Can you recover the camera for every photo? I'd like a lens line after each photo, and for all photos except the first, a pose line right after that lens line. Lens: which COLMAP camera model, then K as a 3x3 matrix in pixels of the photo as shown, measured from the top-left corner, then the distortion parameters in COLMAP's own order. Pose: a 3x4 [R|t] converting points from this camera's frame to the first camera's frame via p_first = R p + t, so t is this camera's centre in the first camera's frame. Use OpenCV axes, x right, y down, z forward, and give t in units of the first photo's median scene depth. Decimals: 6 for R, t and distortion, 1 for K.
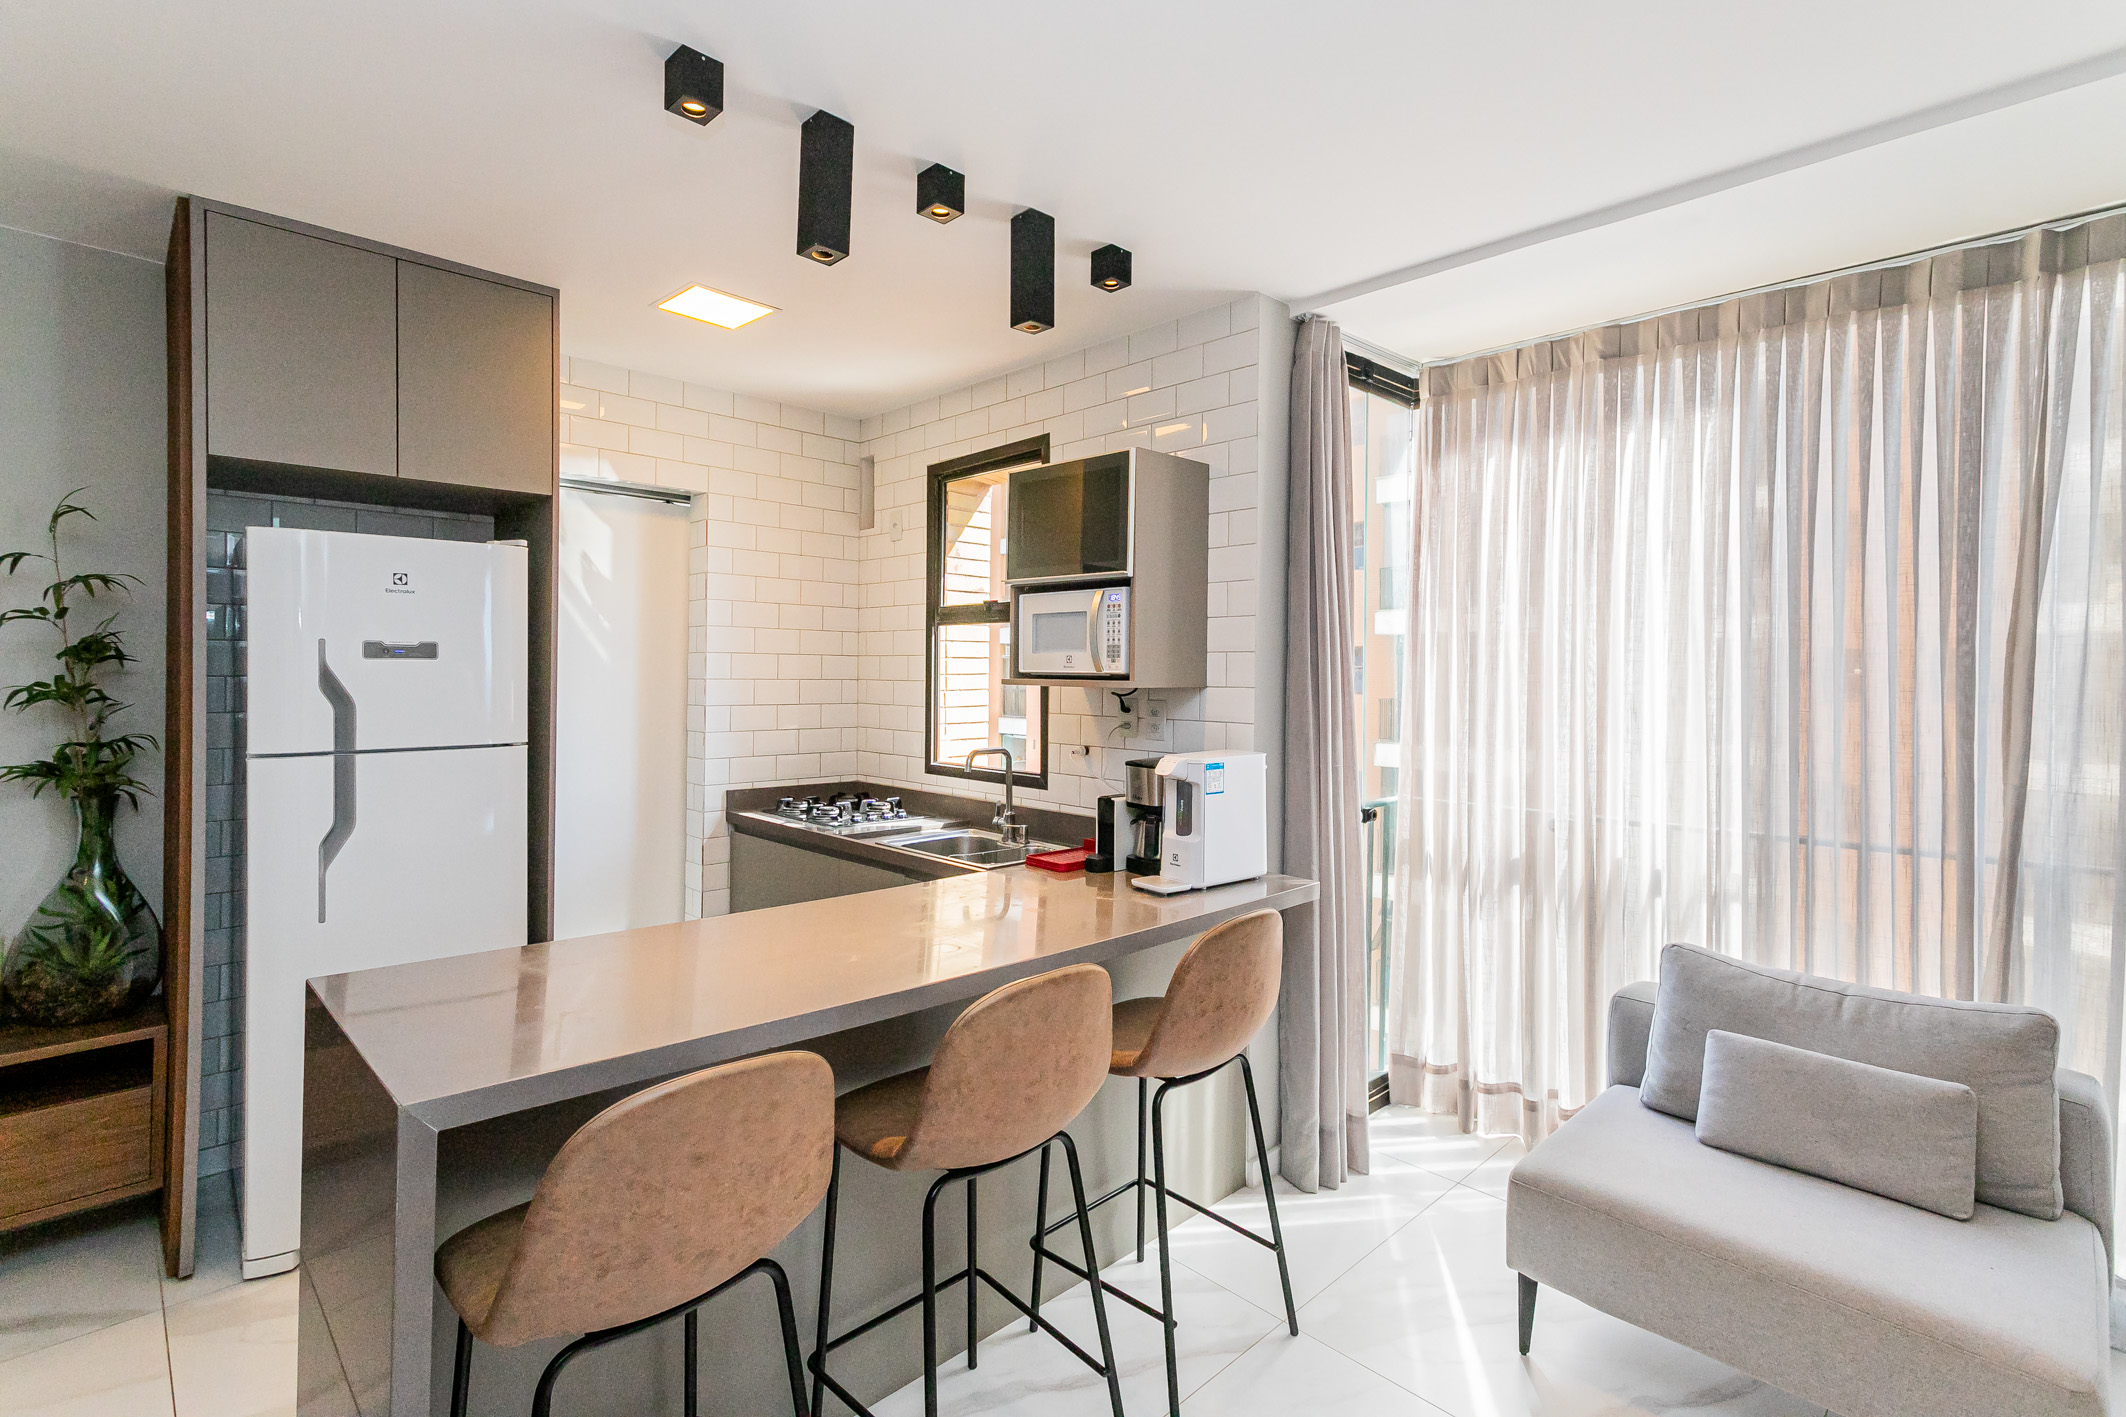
lens RADIAL K [[1009.3, 0, 1063.0], [0, 1009.3, 672.5], [0, 0, 1]] dist [0.008449, -0.001390]
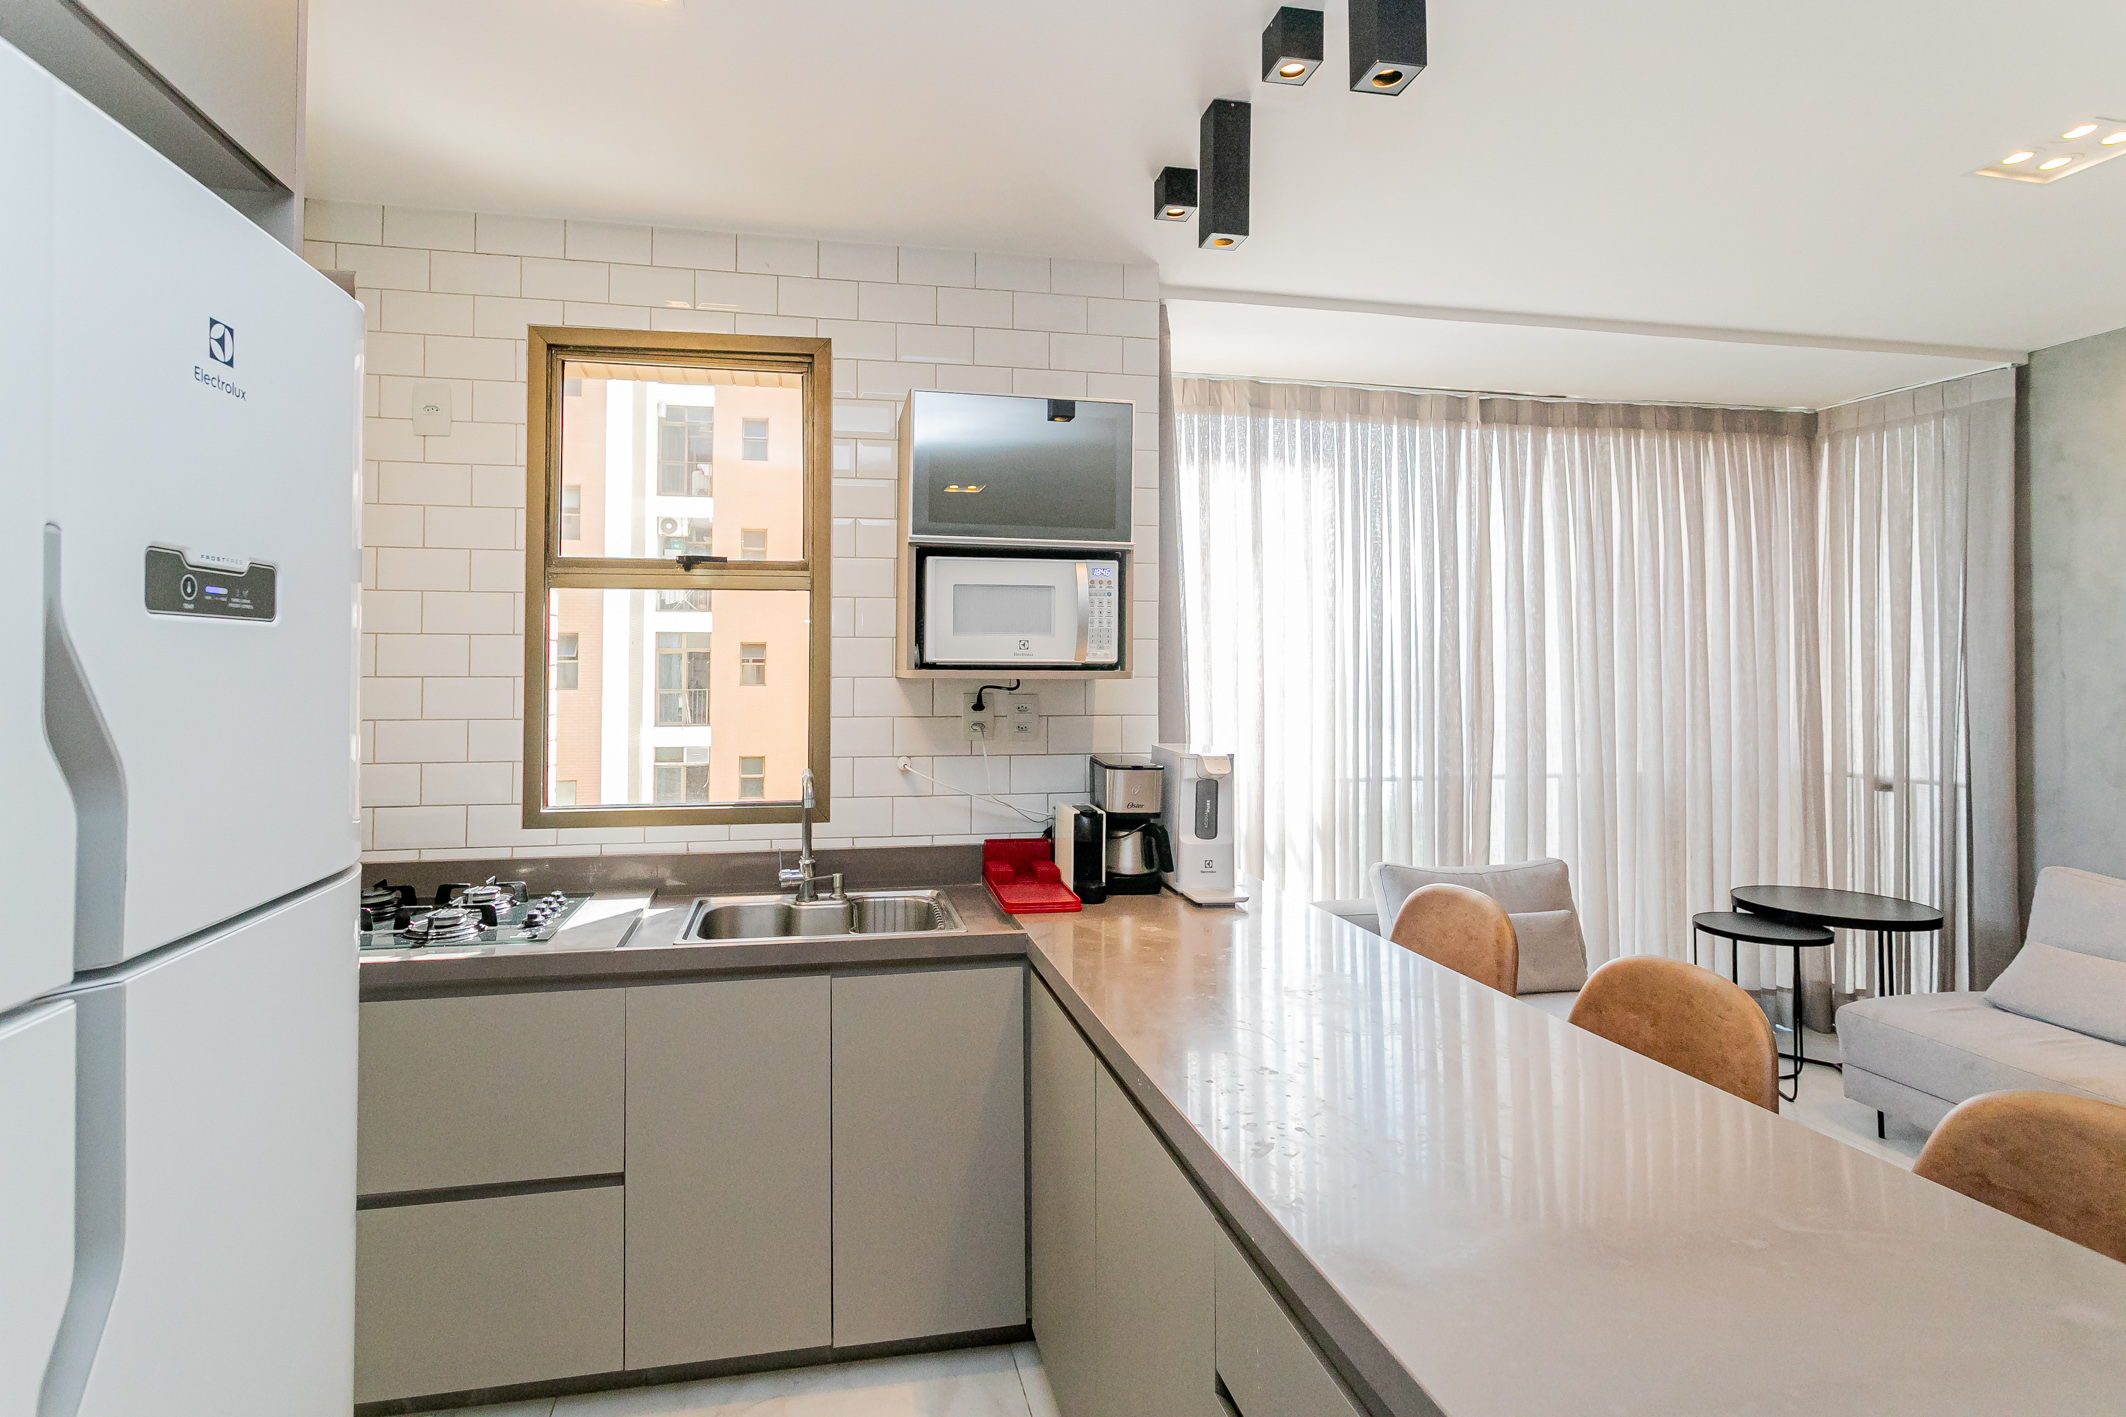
lens RADIAL K [[1009.3, 0, 1009.0], [0, 1009.3, 651.0], [0, 0, 1]] dist [0.008449, -0.001390]
pose [[0.549602, 0.005668, 0.835407, -0.720364], [0.002966, 0.999957, -0.008735, -0.001422], [-0.835421, 0.007279, 0.549562, 0.624688]]
